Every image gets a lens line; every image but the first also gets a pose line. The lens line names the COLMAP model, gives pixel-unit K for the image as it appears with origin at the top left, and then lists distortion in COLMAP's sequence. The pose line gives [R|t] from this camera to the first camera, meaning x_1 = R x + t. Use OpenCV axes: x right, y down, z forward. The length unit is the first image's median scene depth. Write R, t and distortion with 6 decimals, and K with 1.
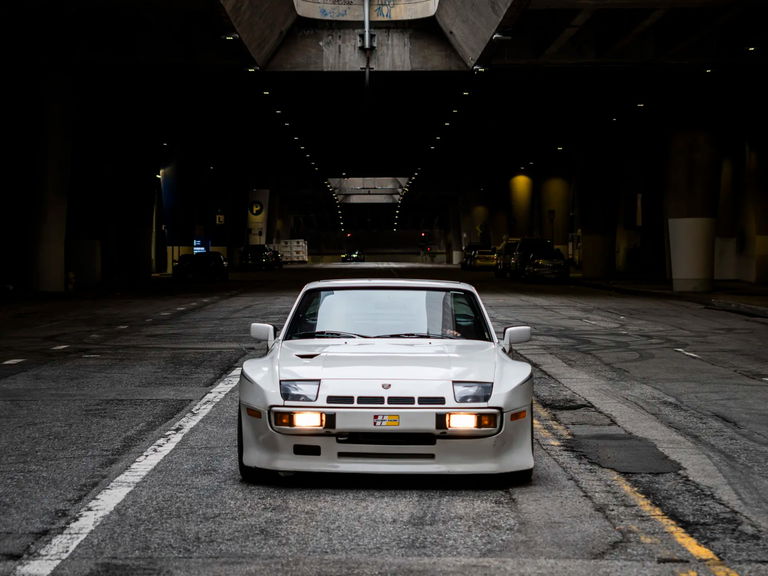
lens RADIAL K [[1617.5, 0, 384.0], [0, 1617.5, 288.0], [0, 0, 1]] dist [0.093500, 0.554688]
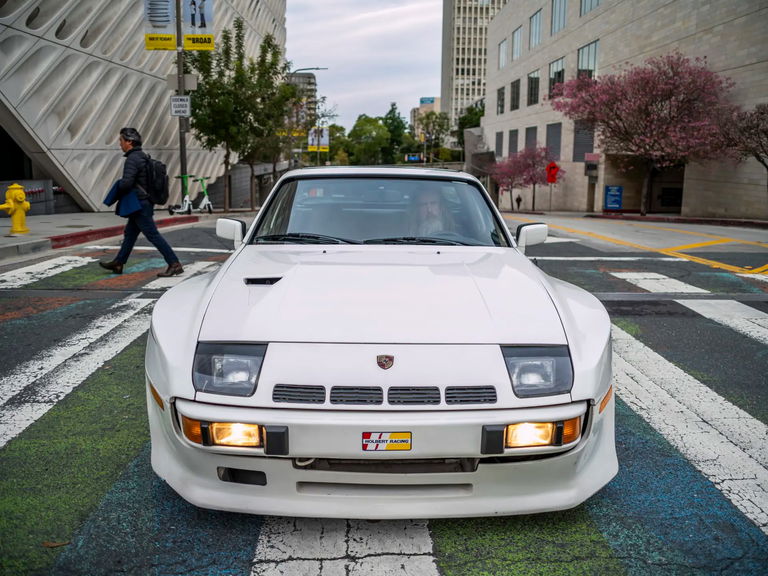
lens RADIAL K [[1617.5, 0, 384.0], [0, 1617.5, 288.0], [0, 0, 1]] dist [0.093500, 0.554688]
pose [[0.999975, 0.000136, 0.007052, -0.002932], [-0.000624, 0.997602, 0.069212, -0.002047], [-0.007025, -0.069215, 0.997577, 0.472443]]
